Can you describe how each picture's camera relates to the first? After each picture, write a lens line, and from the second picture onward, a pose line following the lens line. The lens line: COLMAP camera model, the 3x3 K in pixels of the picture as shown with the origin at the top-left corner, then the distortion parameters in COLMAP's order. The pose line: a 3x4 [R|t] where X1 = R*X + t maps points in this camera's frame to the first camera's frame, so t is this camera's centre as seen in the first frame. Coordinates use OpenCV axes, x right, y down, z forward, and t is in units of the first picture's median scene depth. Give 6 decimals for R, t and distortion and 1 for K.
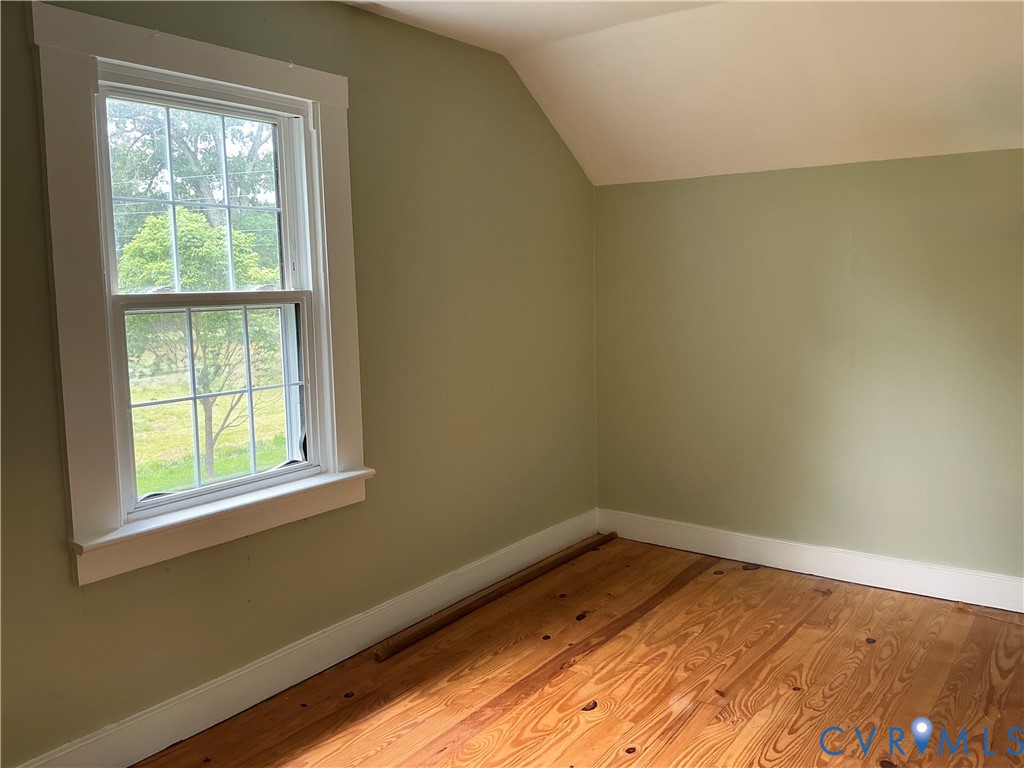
lens RADIAL K [[854.2, 0, 506.6], [0, 854.2, 380.7], [0, 0, 1]] dist [0.096810, -0.185144]
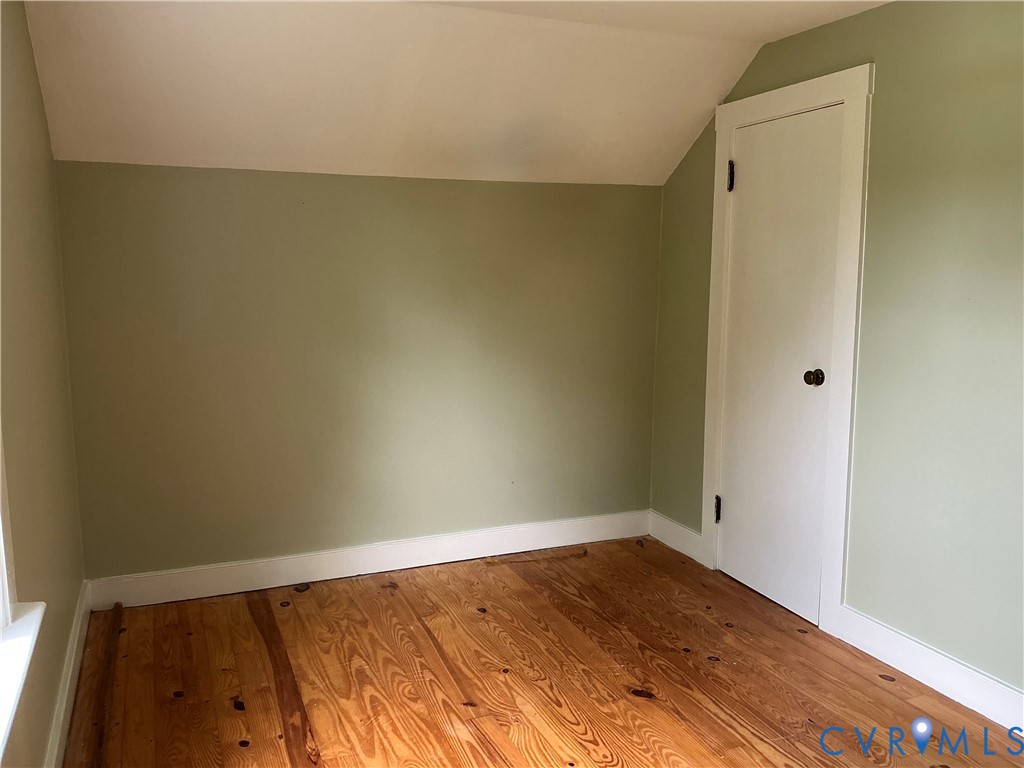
lens RADIAL K [[854.2, 0, 501.4], [0, 854.2, 383.3], [0, 0, 1]] dist [0.096810, -0.185144]
pose [[0.528729, -0.107095, 0.842007, -0.481069], [0.093044, 0.993343, 0.067918, -0.068361], [-0.843675, 0.042434, 0.535174, 0.364493]]
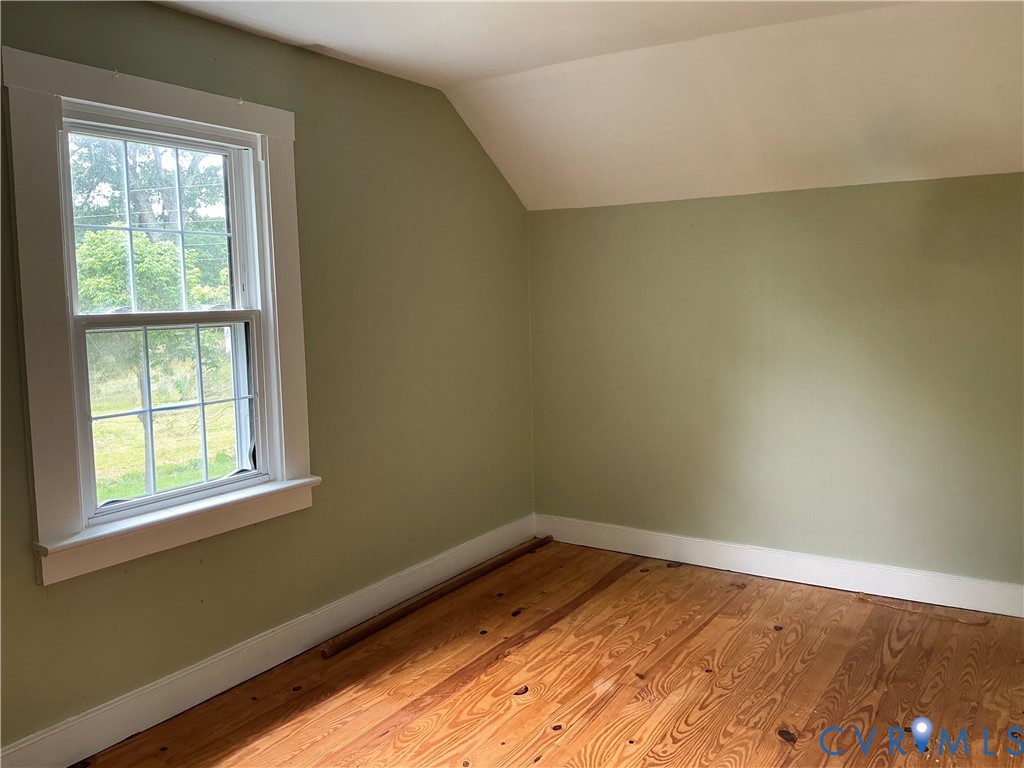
lens RADIAL K [[854.2, 0, 504.3], [0, 854.2, 381.3], [0, 0, 1]] dist [0.096810, -0.185144]
pose [[0.998198, -0.006125, 0.059686, 0.010576], [0.007115, 0.999840, -0.016398, 0.003413], [-0.059576, 0.016793, 0.998082, -0.079274]]
